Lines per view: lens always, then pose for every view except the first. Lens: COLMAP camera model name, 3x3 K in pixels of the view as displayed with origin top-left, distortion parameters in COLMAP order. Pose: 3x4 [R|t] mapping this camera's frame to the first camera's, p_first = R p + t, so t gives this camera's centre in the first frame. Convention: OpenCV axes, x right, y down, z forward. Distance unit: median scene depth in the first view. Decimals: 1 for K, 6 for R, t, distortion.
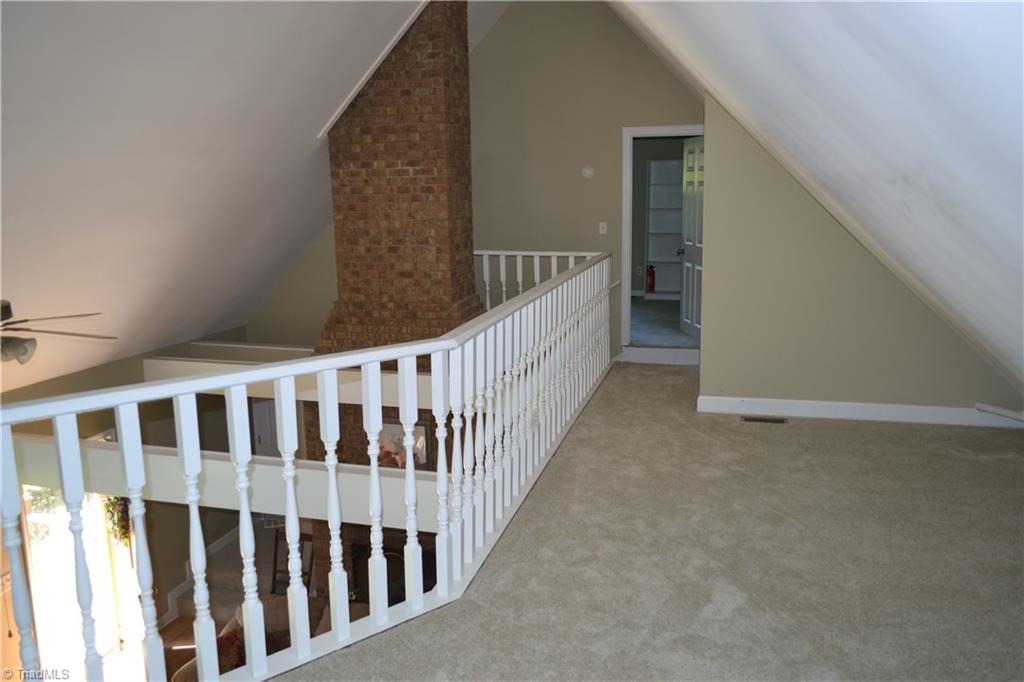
lens RADIAL K [[806.6, 0, 512.0], [0, 806.6, 341.0], [0, 0, 1]] dist [-0.003553, -0.012209]
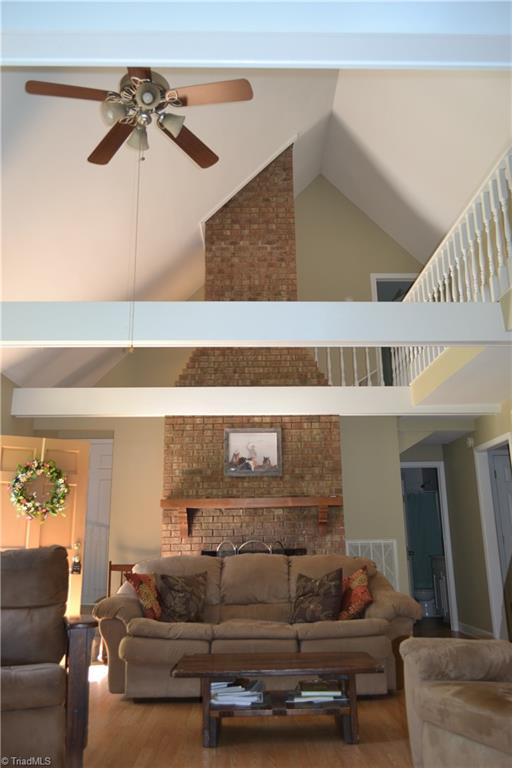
lens RADIAL K [[605.0, 0, 256.0], [0, 605.0, 384.0], [0, 0, 1]] dist [-0.003553, -0.012209]
pose [[0.957351, 0.074606, 0.279128, -0.420438], [0.054639, 0.901906, -0.428463, 0.452846], [-0.283713, 0.425440, 0.859364, 0.196177]]
